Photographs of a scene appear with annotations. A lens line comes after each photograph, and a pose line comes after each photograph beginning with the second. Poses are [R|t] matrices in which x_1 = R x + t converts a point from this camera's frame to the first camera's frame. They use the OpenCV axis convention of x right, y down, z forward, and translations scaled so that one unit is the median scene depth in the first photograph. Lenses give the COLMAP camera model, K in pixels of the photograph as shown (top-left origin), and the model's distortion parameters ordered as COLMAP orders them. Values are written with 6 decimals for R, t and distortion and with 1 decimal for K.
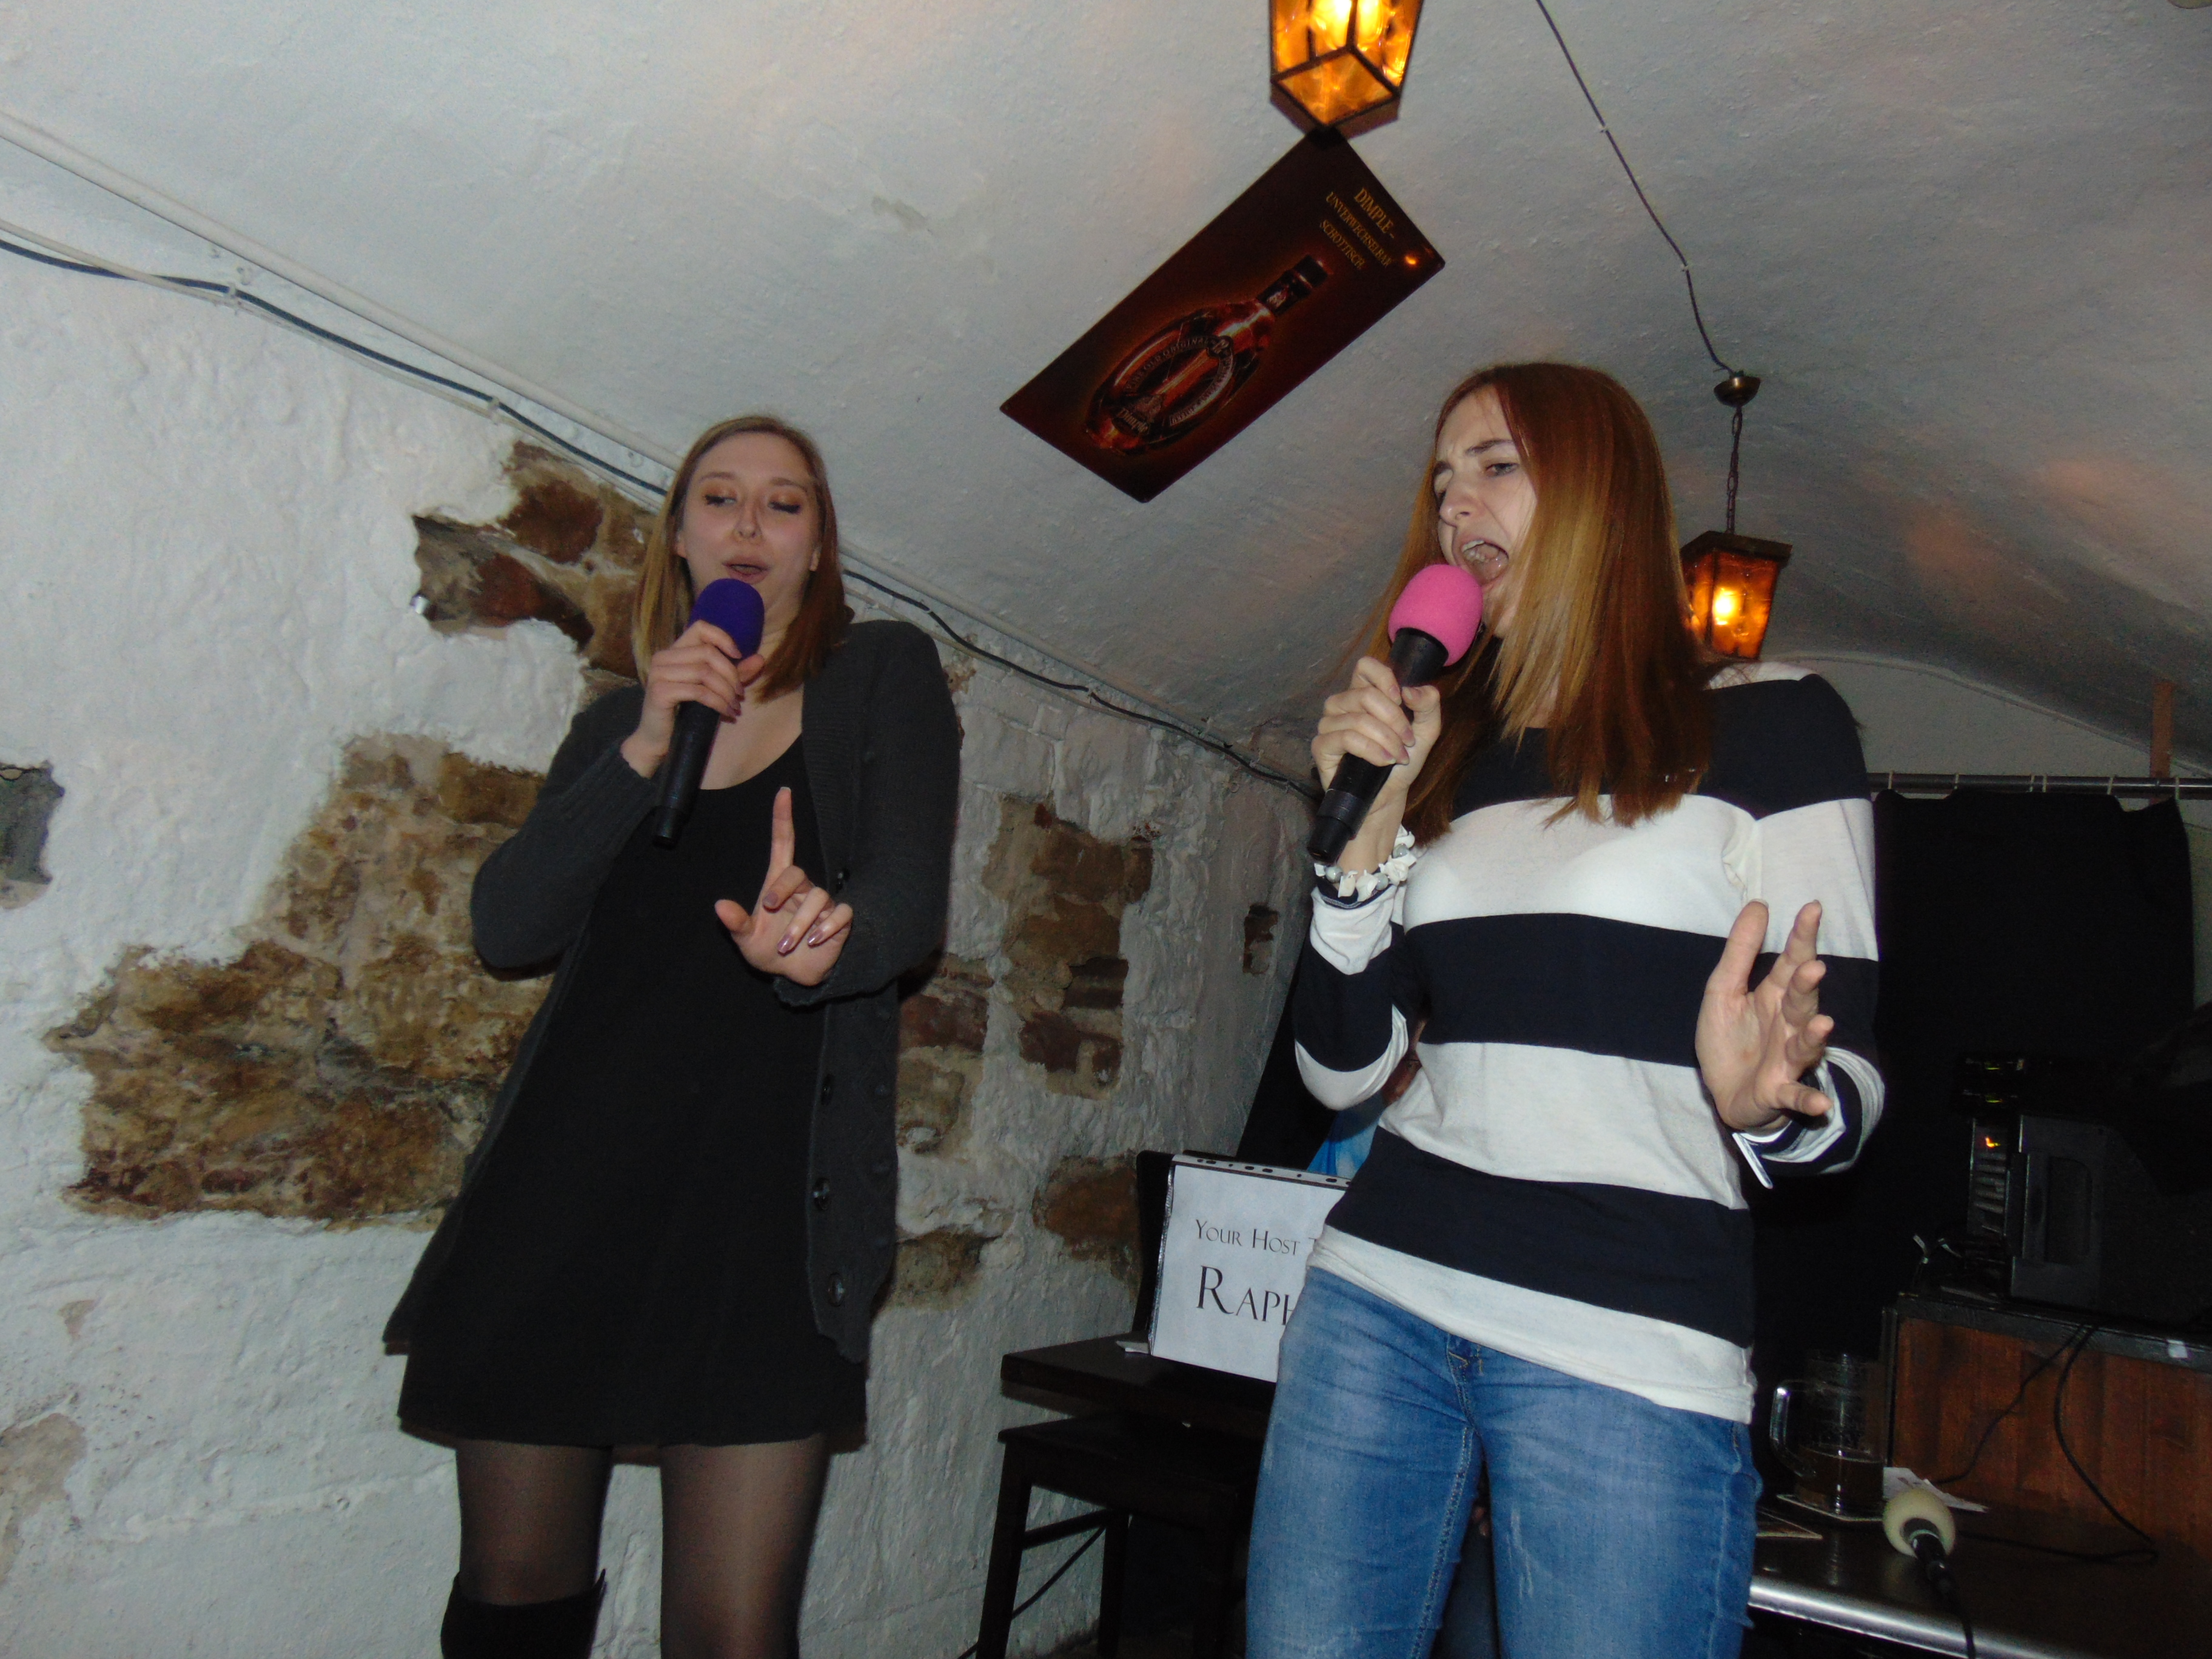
lens RADIAL K [[1666.2, 0, 1106.0], [0, 1666.2, 829.5], [0, 0, 1]] dist [-0.003875, 0.042971]
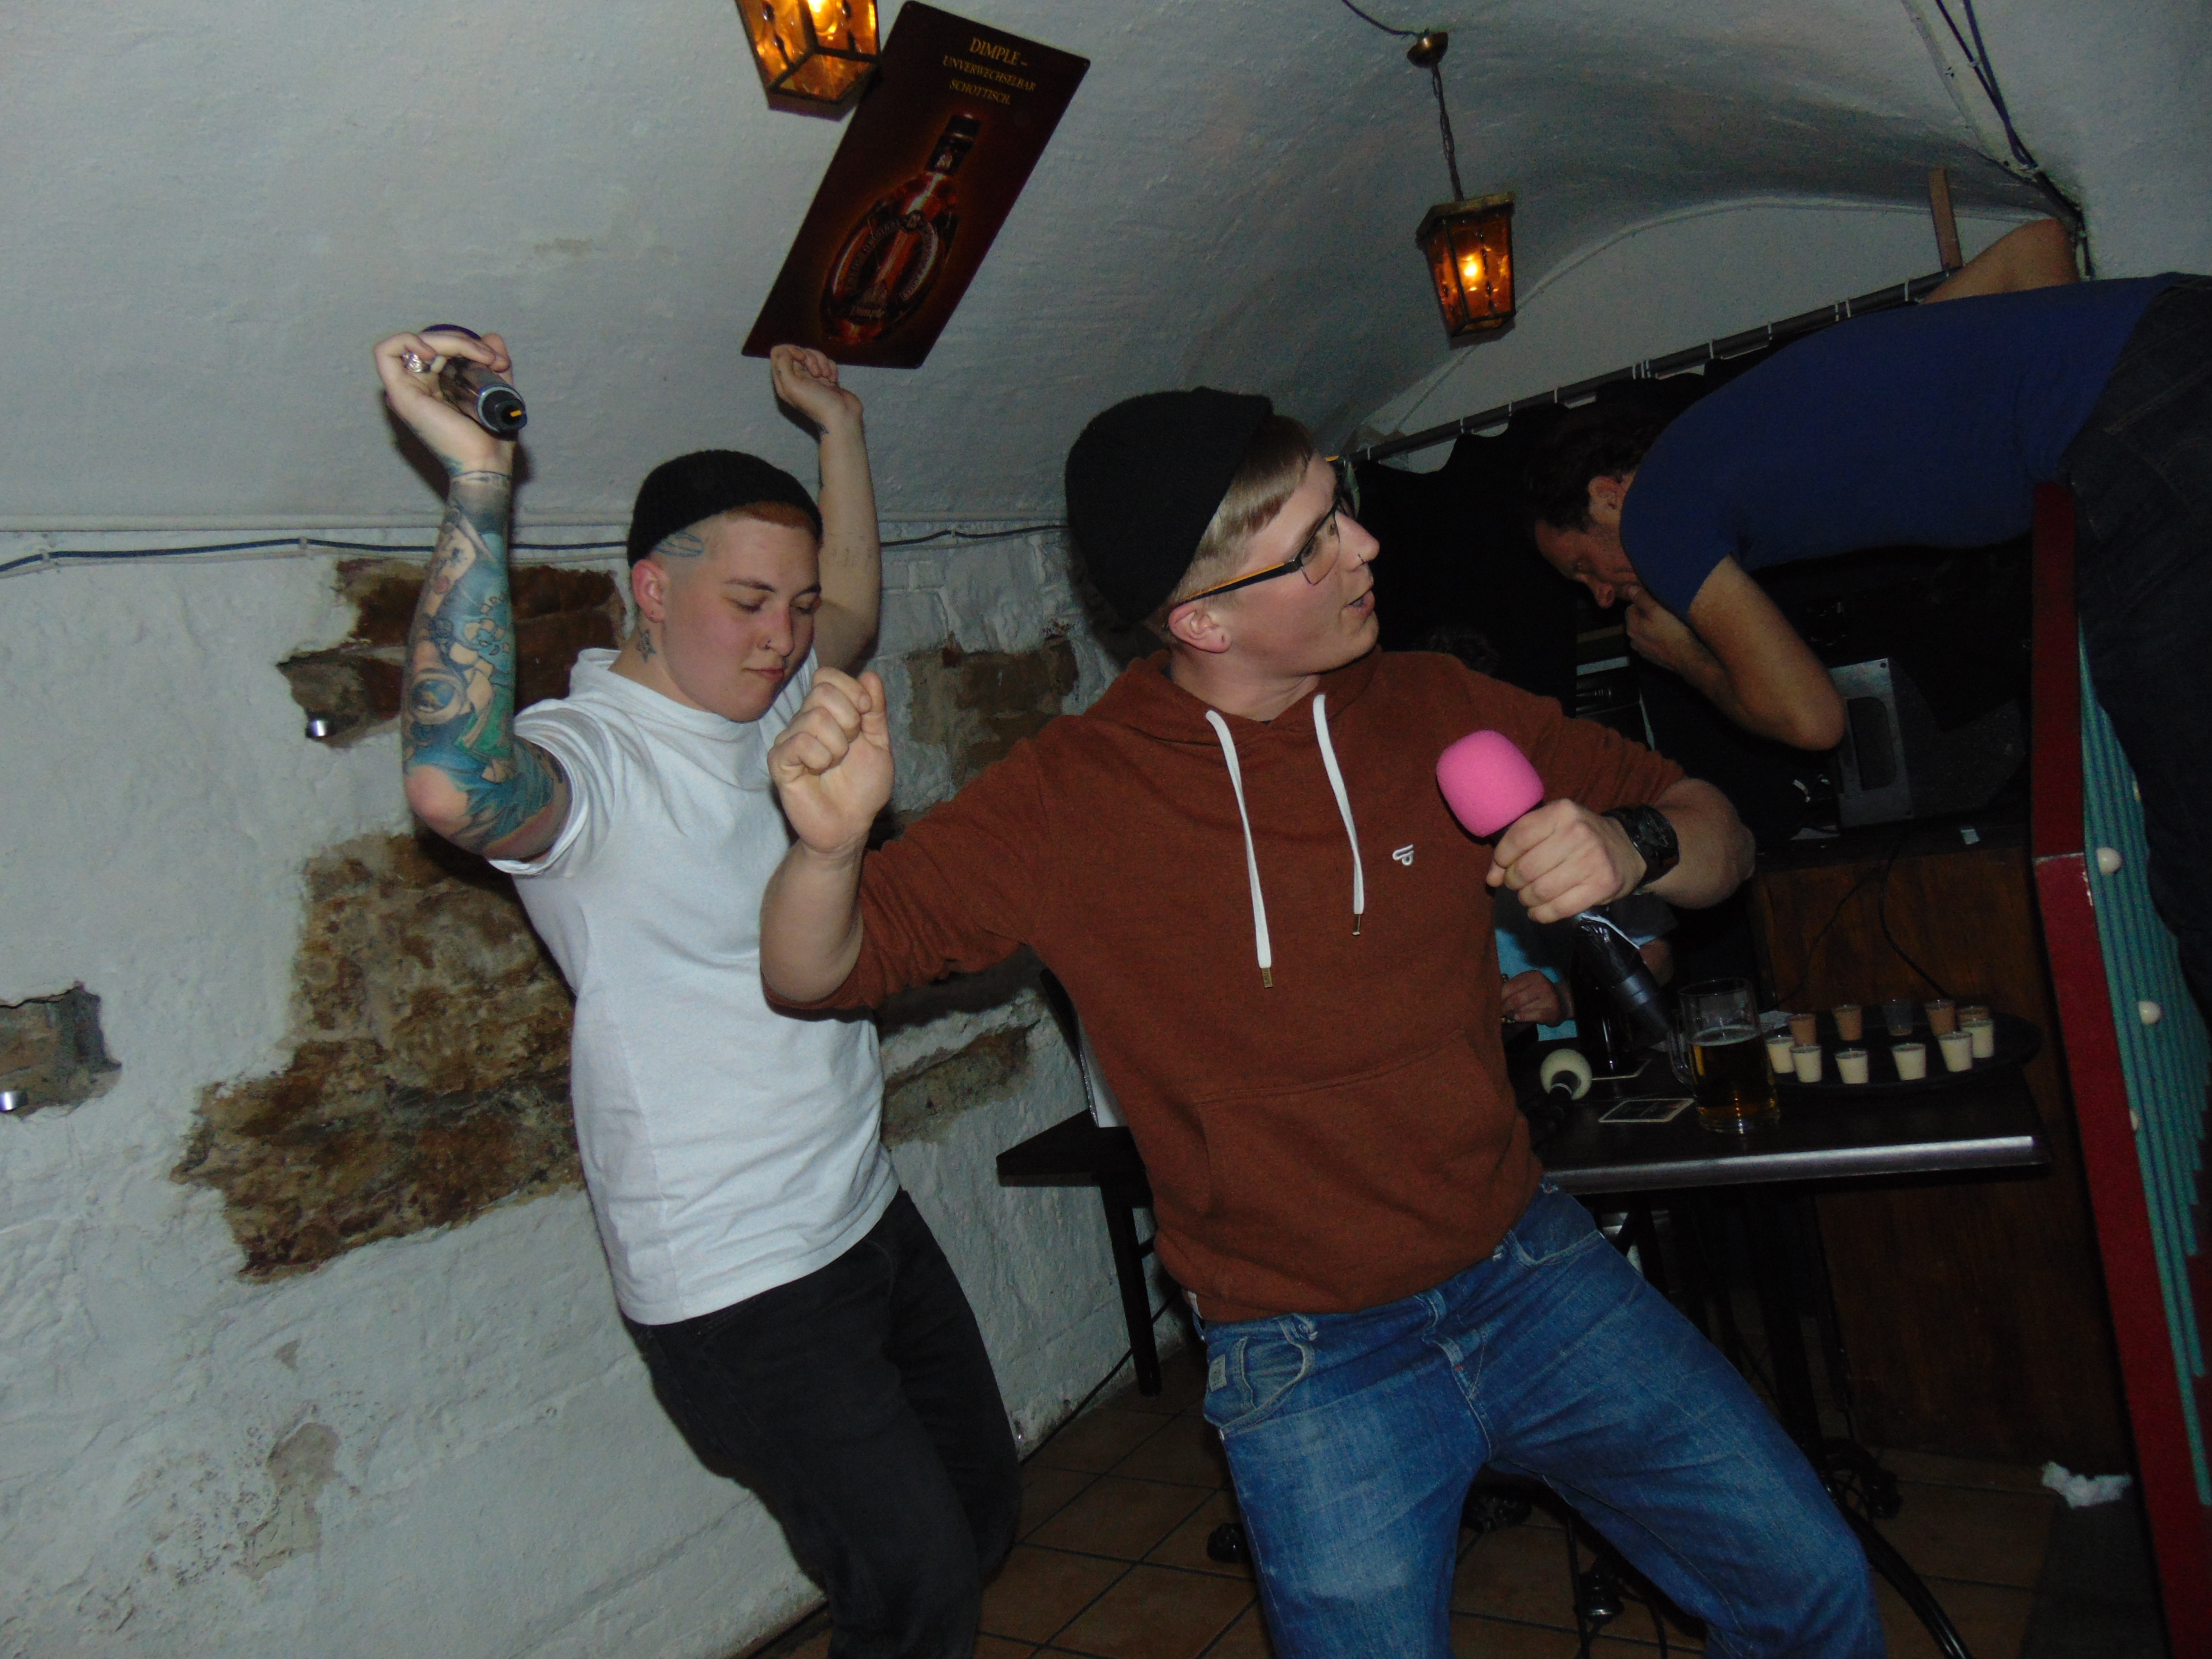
lens RADIAL K [[1671.6, 0, 1114.8], [0, 1671.6, 817.6], [0, 0, 1]] dist [-0.024594, 0.071663]
pose [[0.942304, -0.315331, -0.112379, 0.217453], [0.330831, 0.928478, 0.168762, -0.084618], [0.051125, -0.196203, 0.979230, -0.126759]]
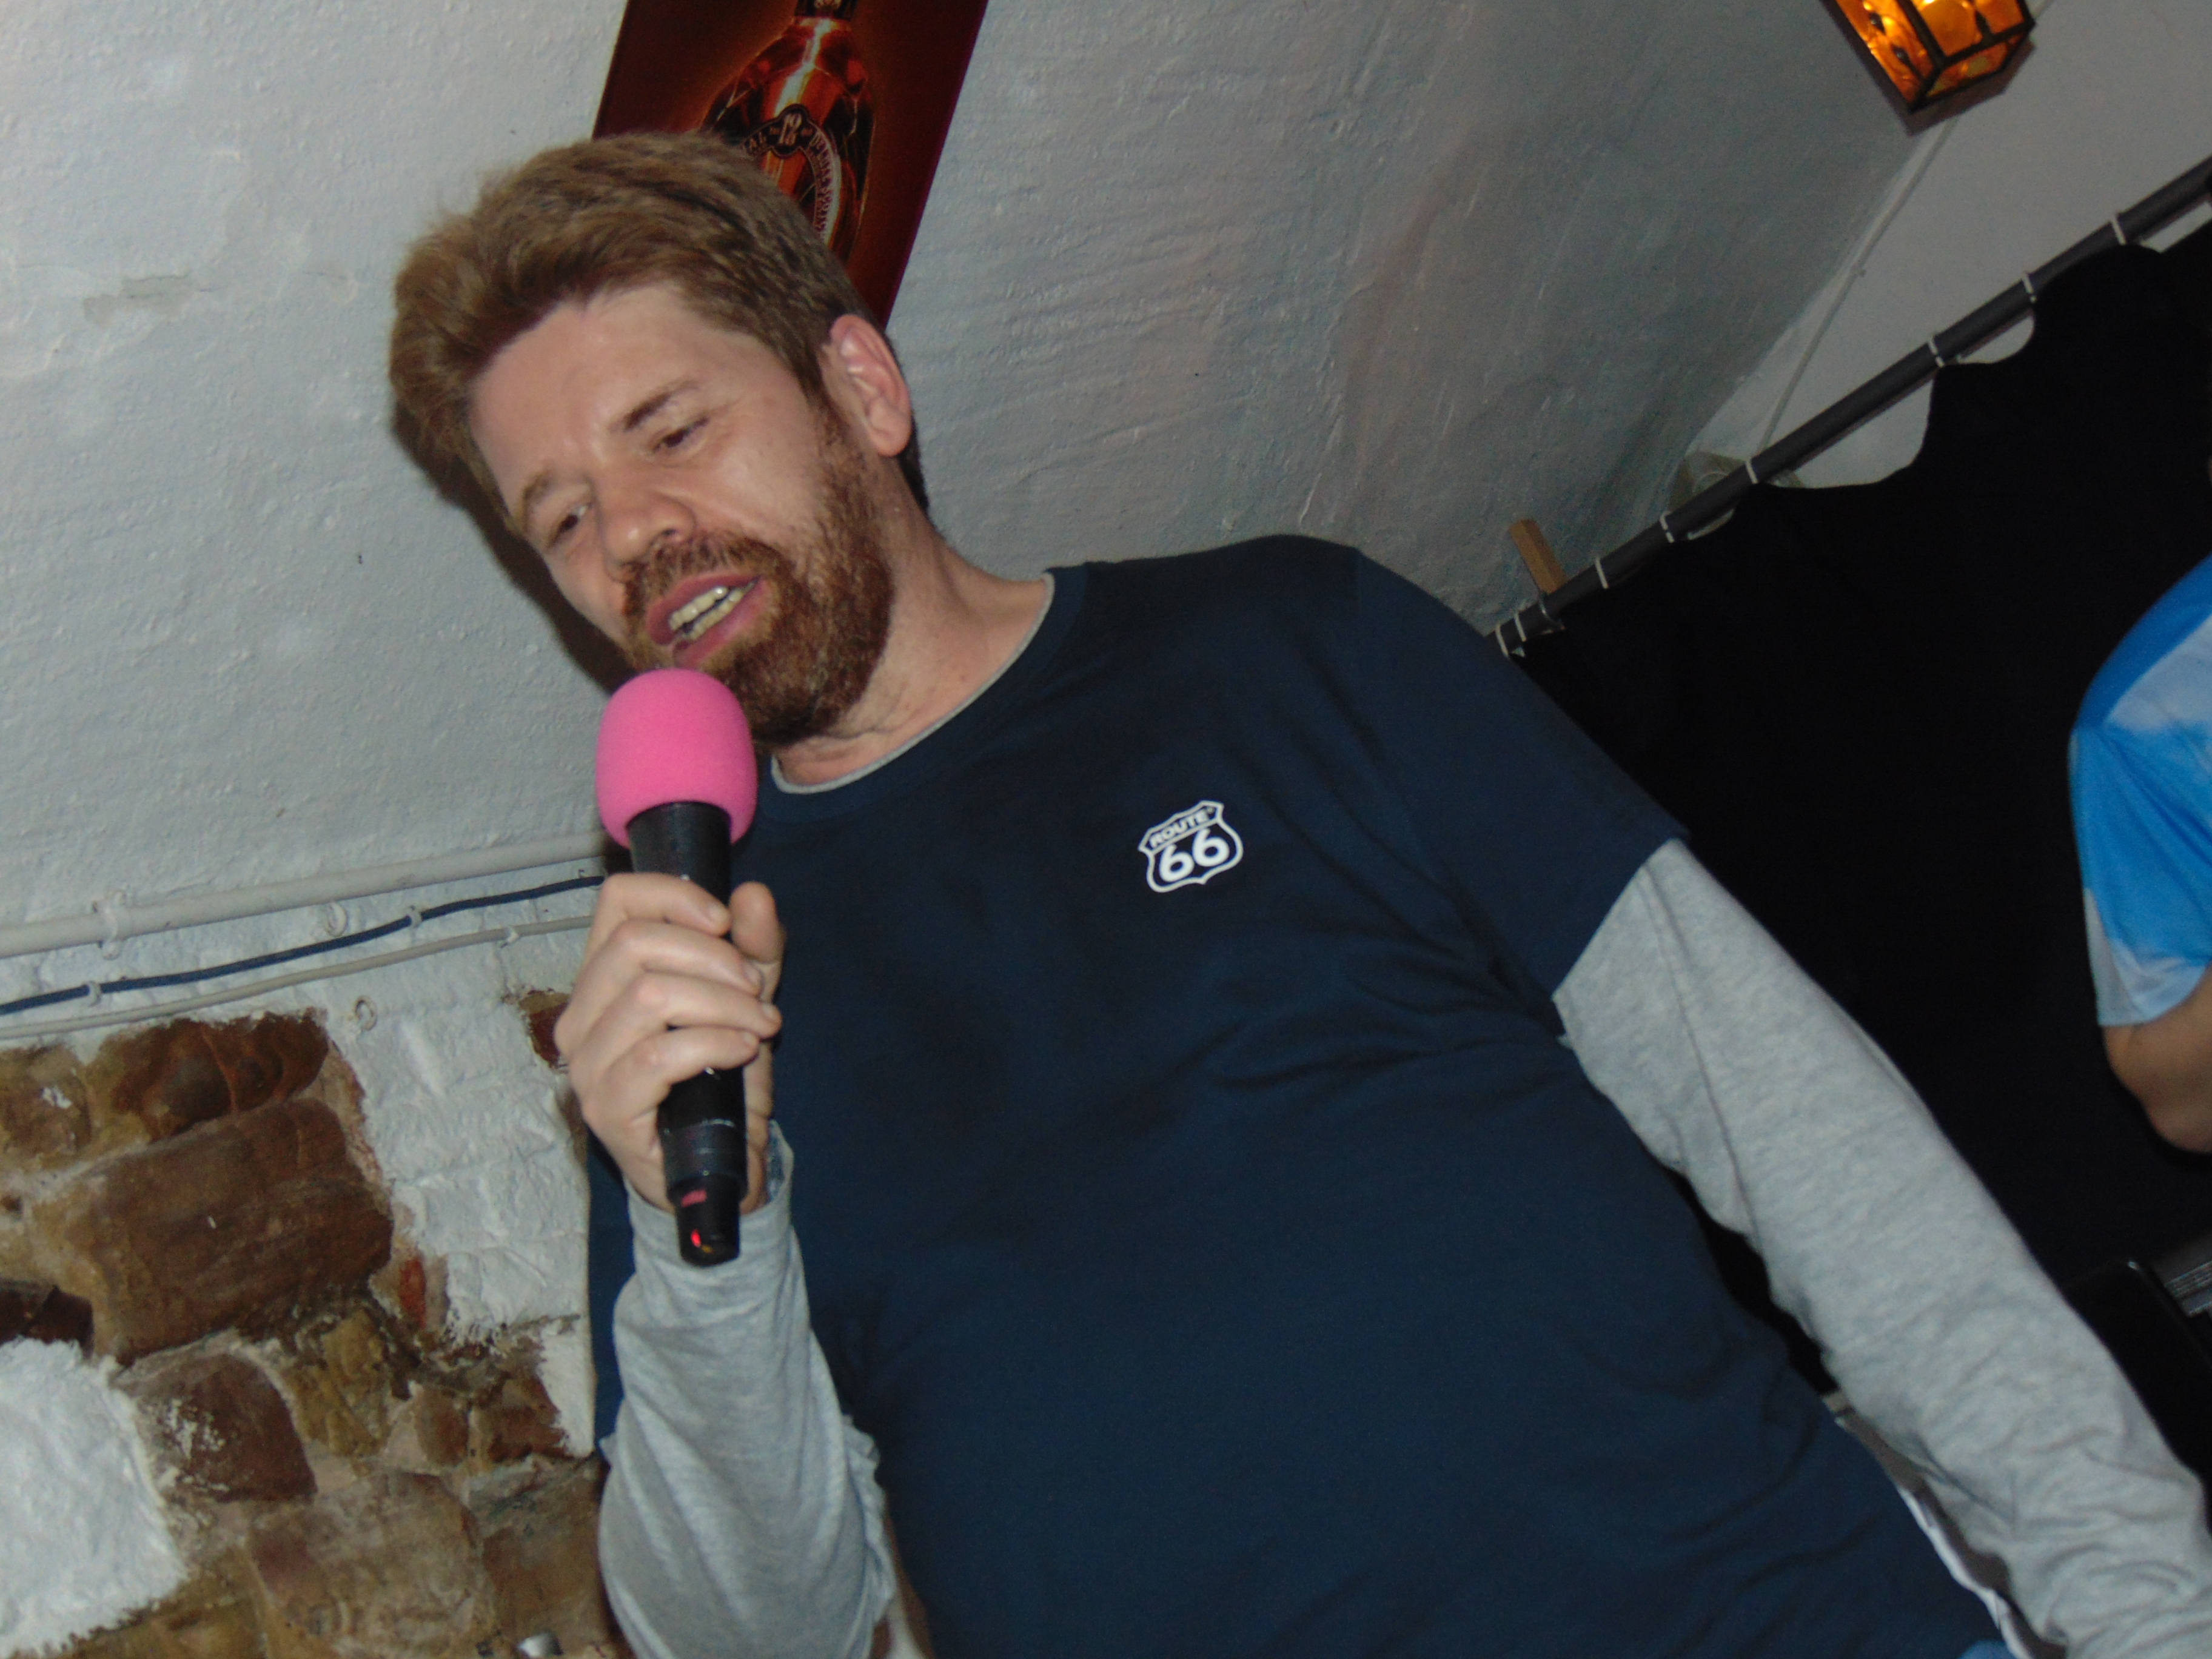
lens RADIAL K [[3843.3, 0, 1108.5], [0, 3843.3, 835.6], [0, 0, 1]] dist [0.101156, -0.116612]
pose [[0.824940, -0.565037, 0.014423, 0.012061], [0.565151, 0.824170, -0.036713, -0.018689], [0.008857, 0.038437, 0.999222, -0.182396]]
